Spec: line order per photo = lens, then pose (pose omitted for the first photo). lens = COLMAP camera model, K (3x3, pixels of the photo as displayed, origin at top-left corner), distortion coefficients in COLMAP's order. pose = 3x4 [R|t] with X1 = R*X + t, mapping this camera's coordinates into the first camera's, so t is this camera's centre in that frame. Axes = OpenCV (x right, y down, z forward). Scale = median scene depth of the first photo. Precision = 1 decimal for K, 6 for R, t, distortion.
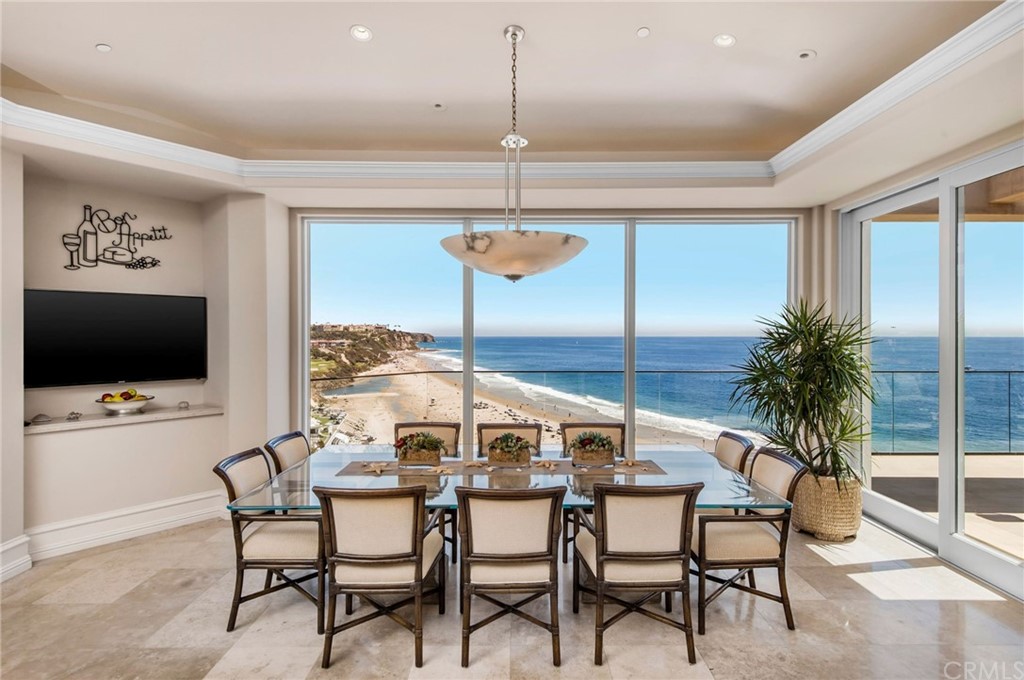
lens RADIAL K [[558.4, 0, 514.1], [0, 558.4, 335.0], [0, 0, 1]] dist [0.019039, -0.000377]
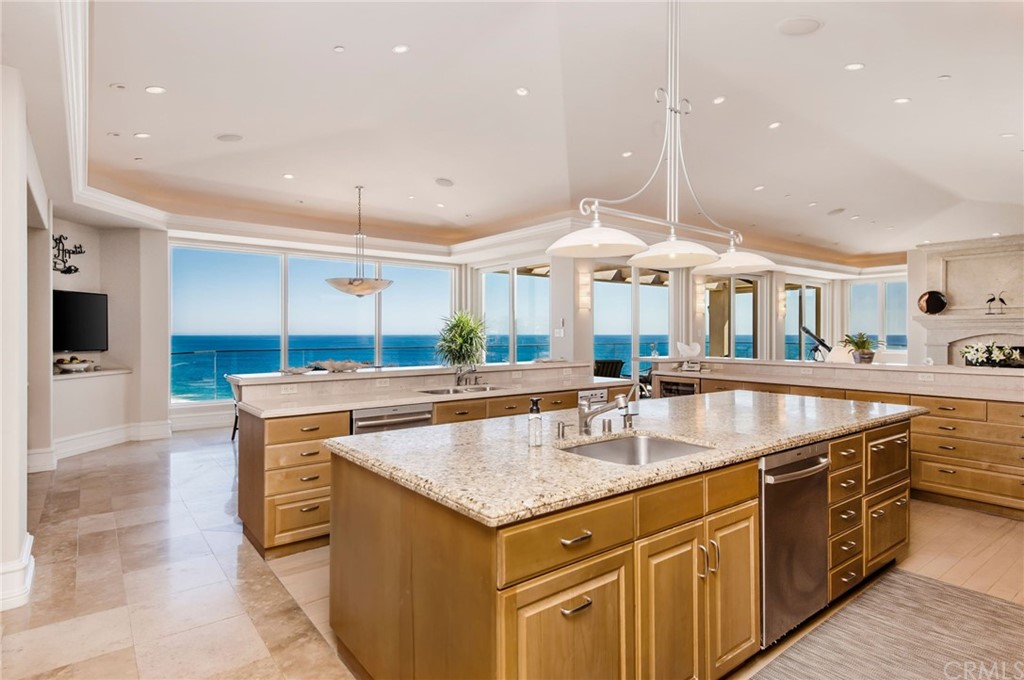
lens RADIAL K [[558.4, 0, 513.2], [0, 558.4, 335.3], [0, 0, 1]] dist [0.019039, -0.000377]
pose [[0.794672, -0.002097, 0.607035, -0.678579], [-0.002301, 0.999976, 0.006467, 0.030197], [-0.607034, -0.006536, 0.794649, -0.904642]]
